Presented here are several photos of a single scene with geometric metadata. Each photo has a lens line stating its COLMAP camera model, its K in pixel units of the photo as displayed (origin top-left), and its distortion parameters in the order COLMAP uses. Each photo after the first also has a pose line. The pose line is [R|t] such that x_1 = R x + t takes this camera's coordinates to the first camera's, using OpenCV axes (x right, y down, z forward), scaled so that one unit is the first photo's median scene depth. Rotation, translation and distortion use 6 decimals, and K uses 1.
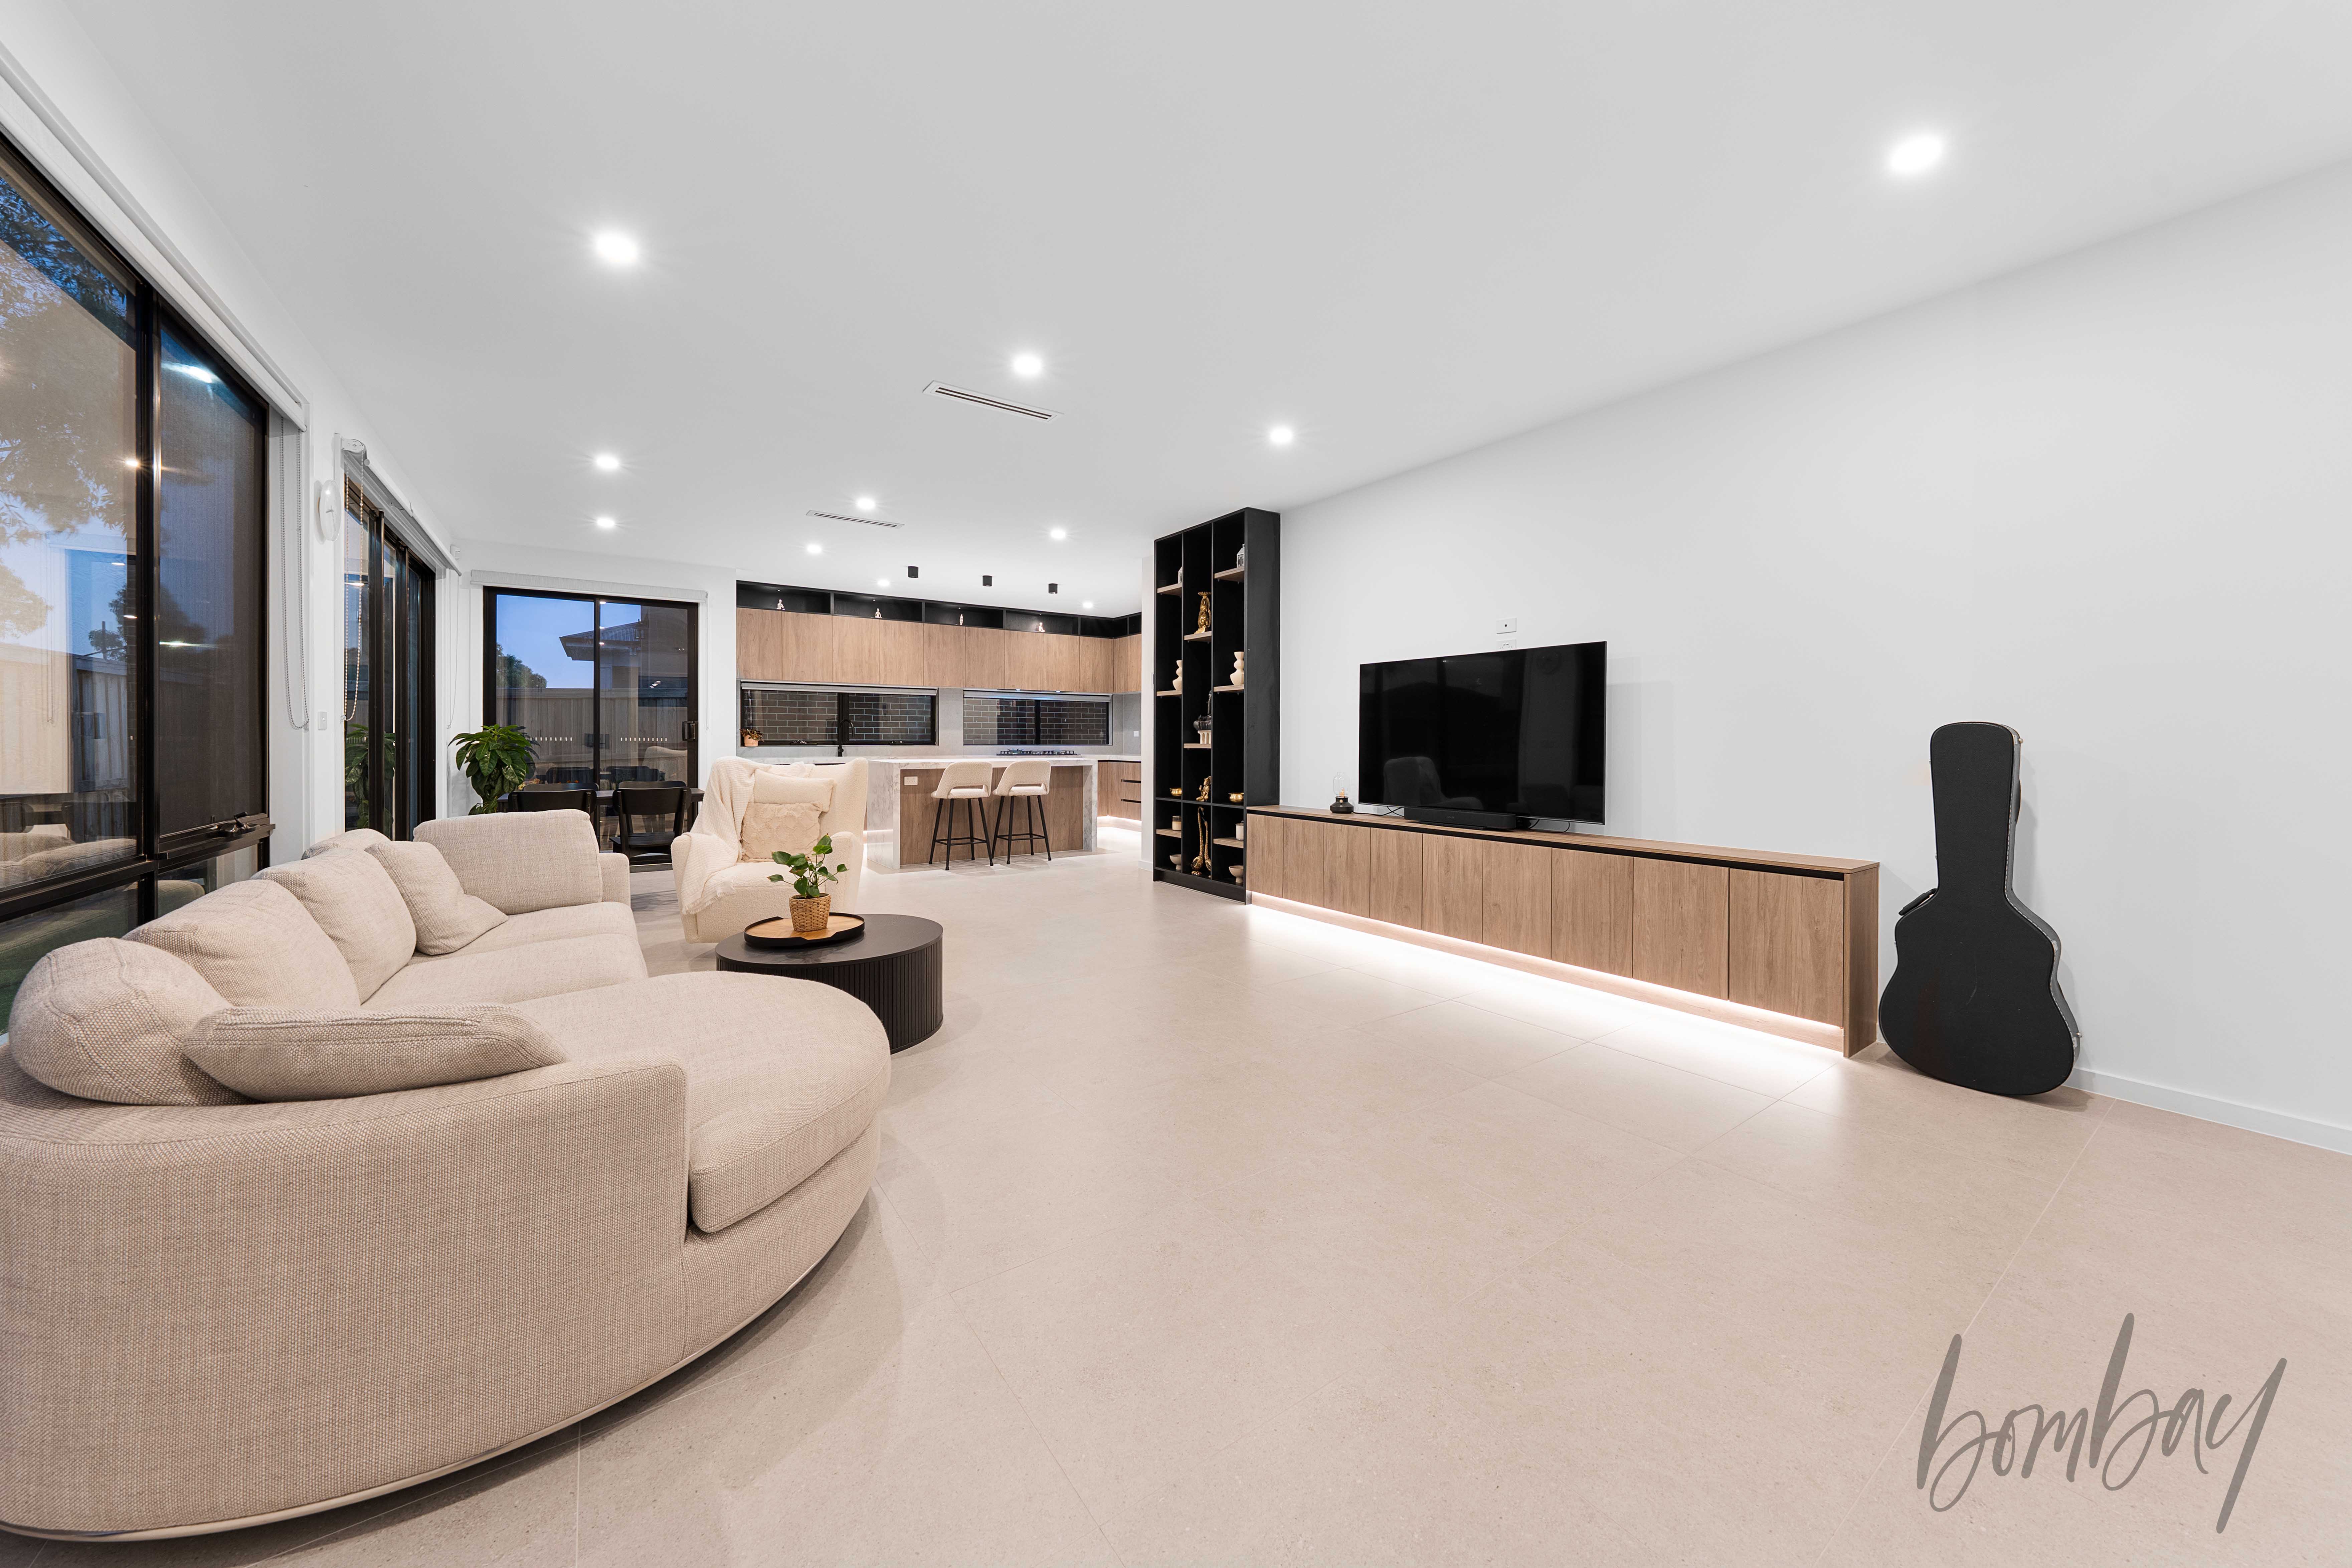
lens RADIAL K [[797.4, 0, 1176.9], [0, 797.4, 747.4], [0, 0, 1]] dist [0.000709, 0.000012]
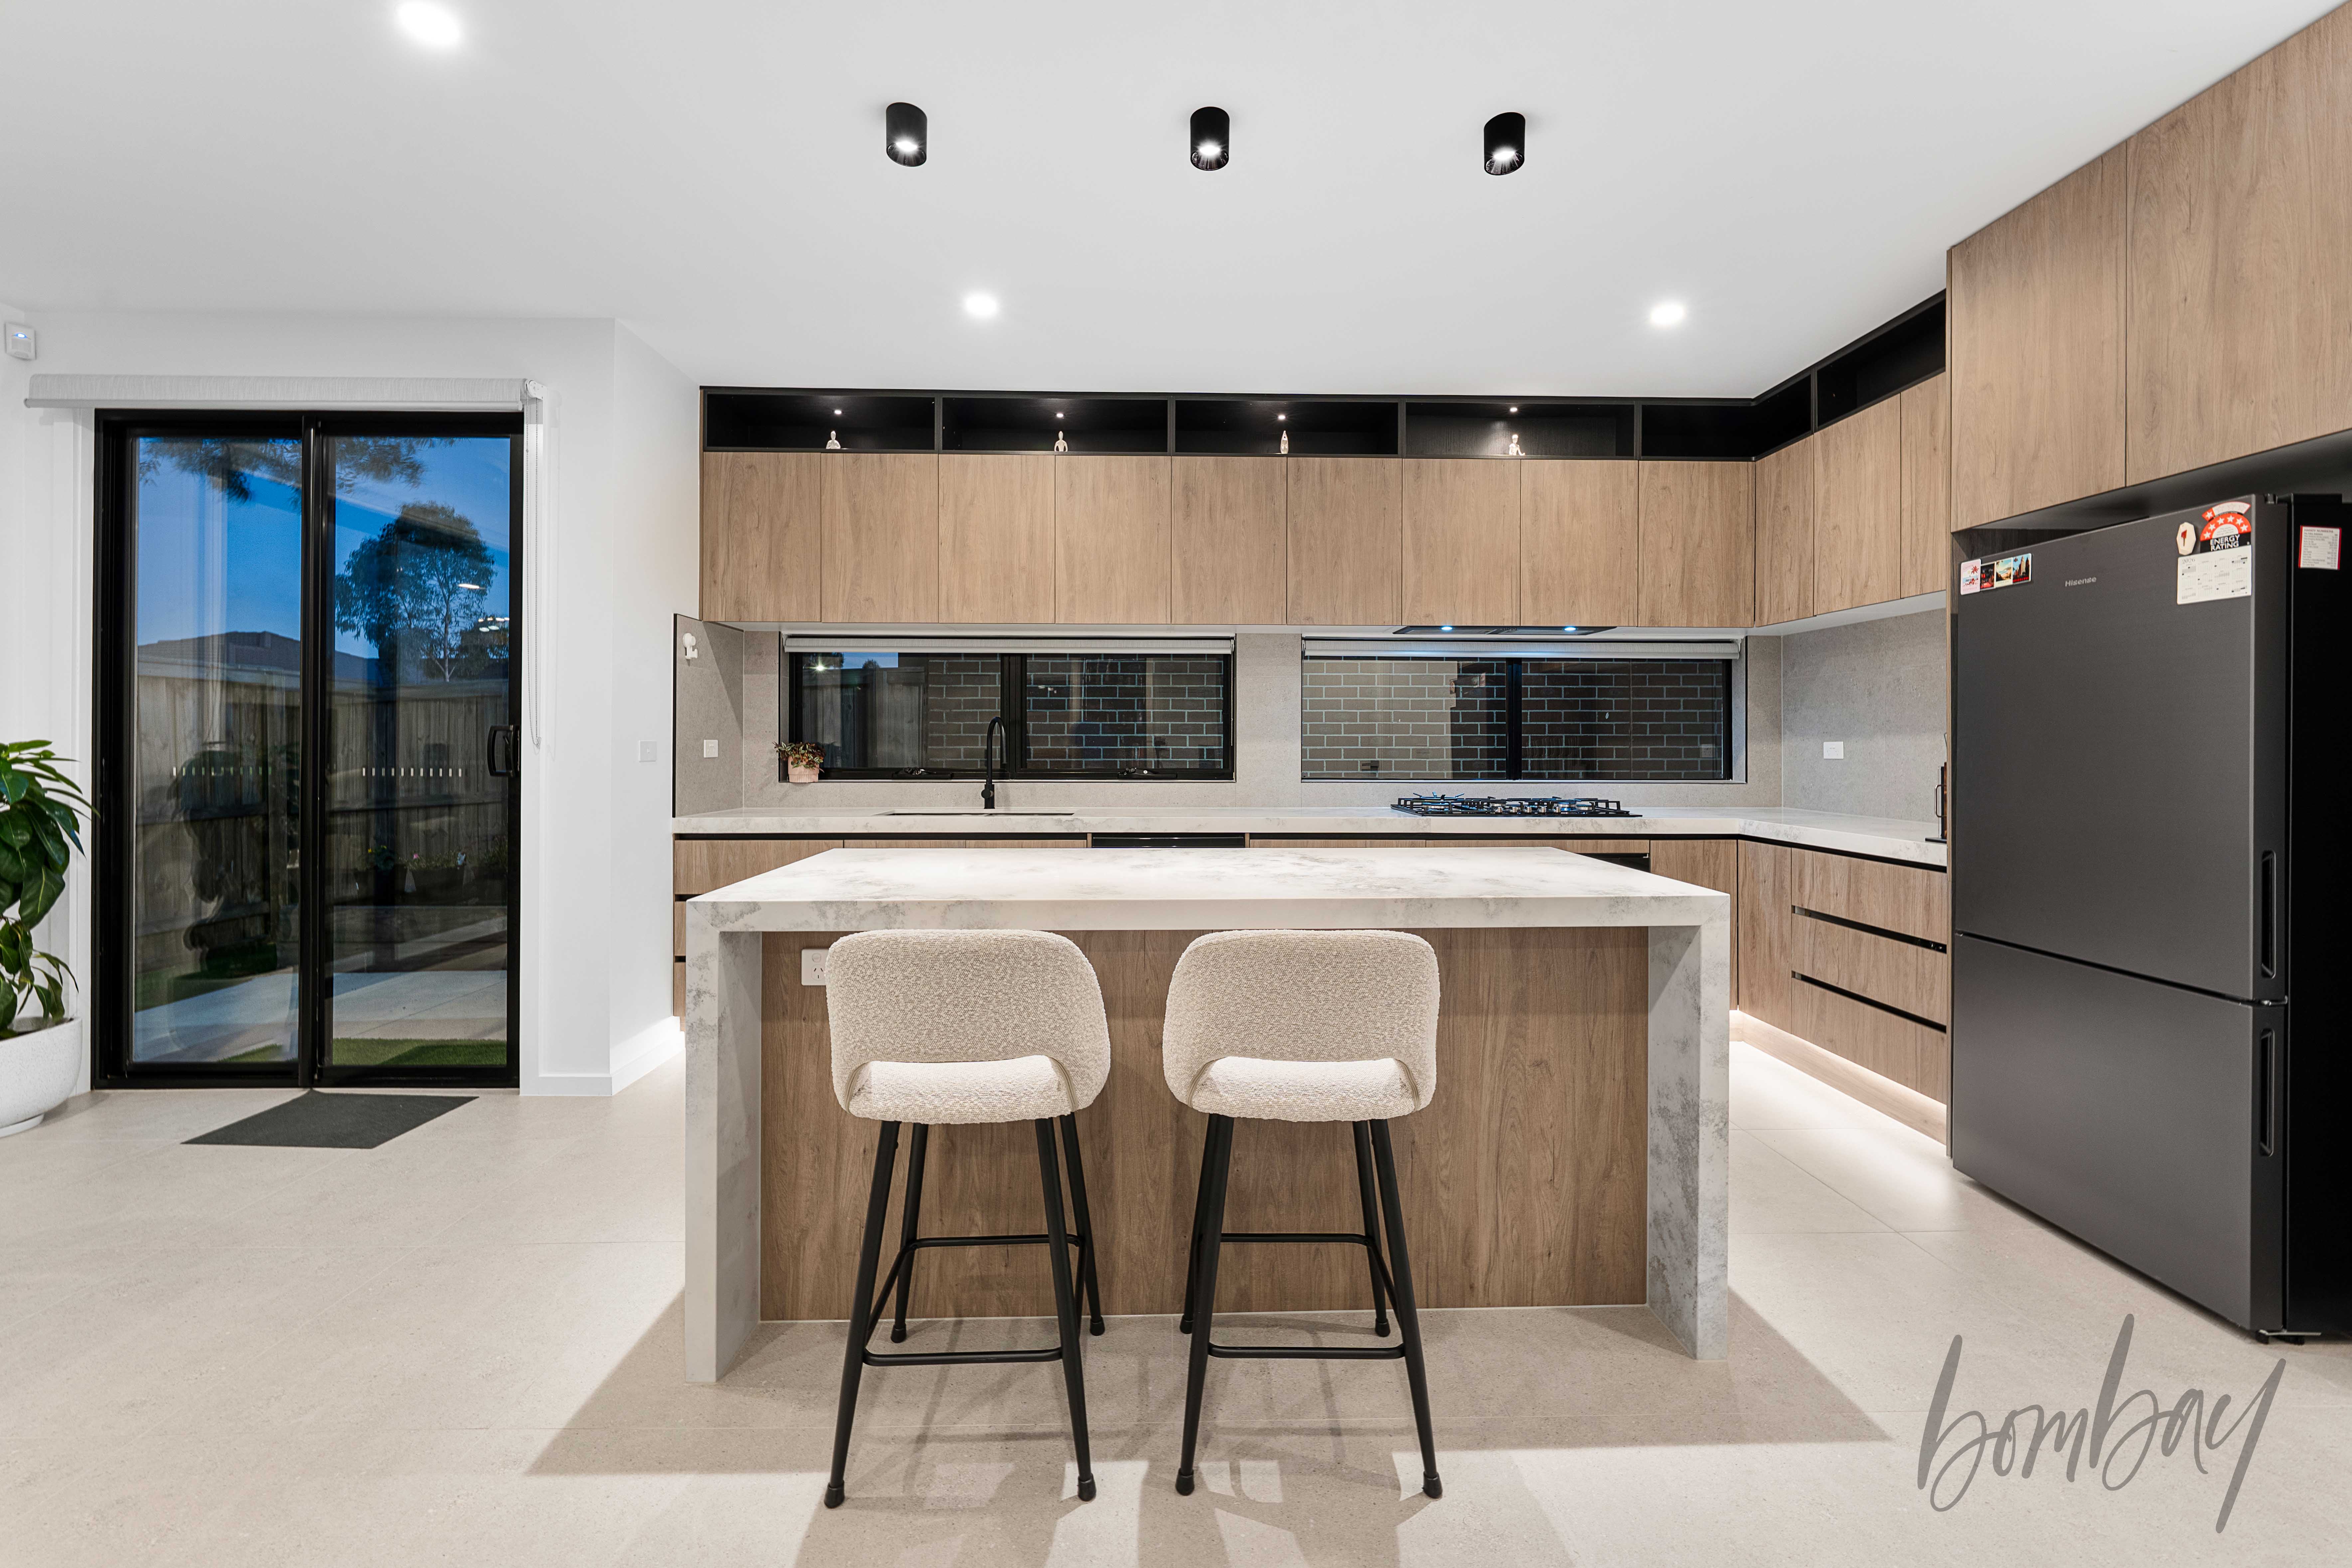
lens RADIAL K [[910.7, 0, 1179.6], [0, 910.7, 743.3], [0, 0, 1]] dist [-0.000437, 0.000304]
pose [[0.827782, 0.000086, -0.561049, -0.072038], [-0.006952, 0.999925, -0.010103, -0.016330], [0.561006, 0.012264, 0.827721, 0.615774]]
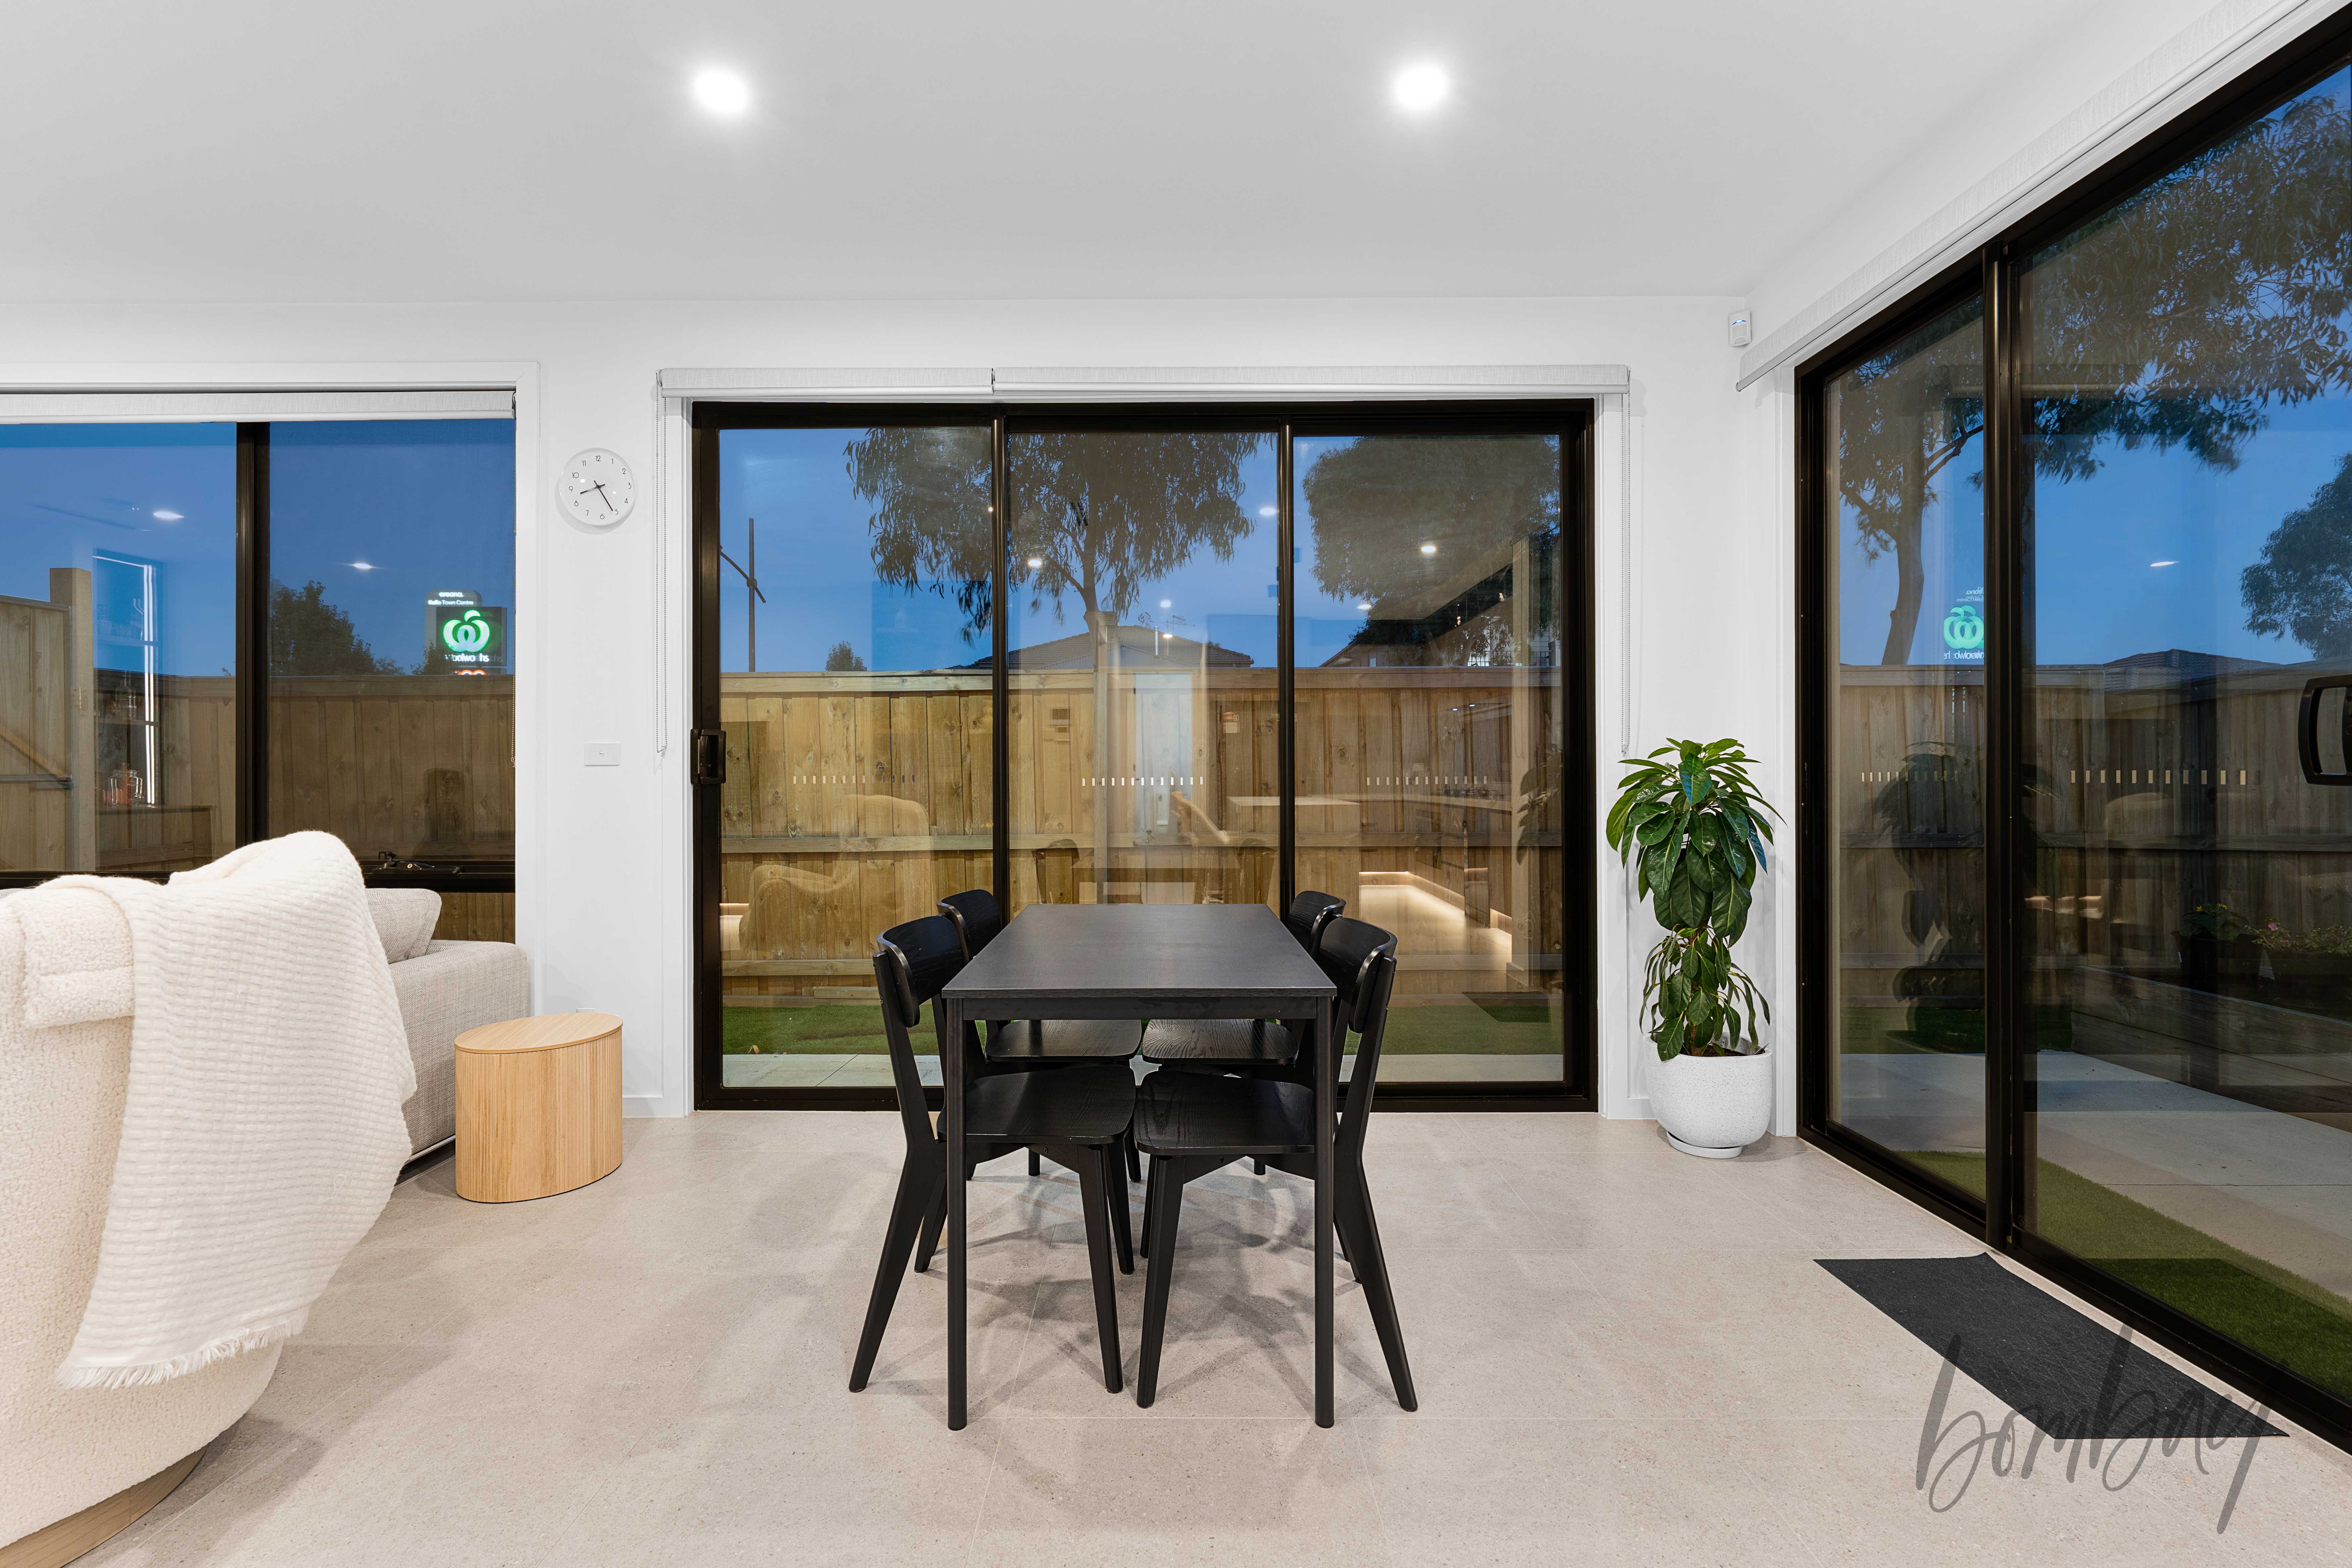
lens RADIAL K [[982.5, 0, 1183.2], [0, 982.5, 773.0], [0, 0, 1]] dist [0.001160, 0.000483]
pose [[-0.573522, -0.004606, -0.819177, -0.202520], [-0.006693, 0.999977, -0.000936, -0.006844], [0.819163, 0.004946, -0.573540, 0.683842]]
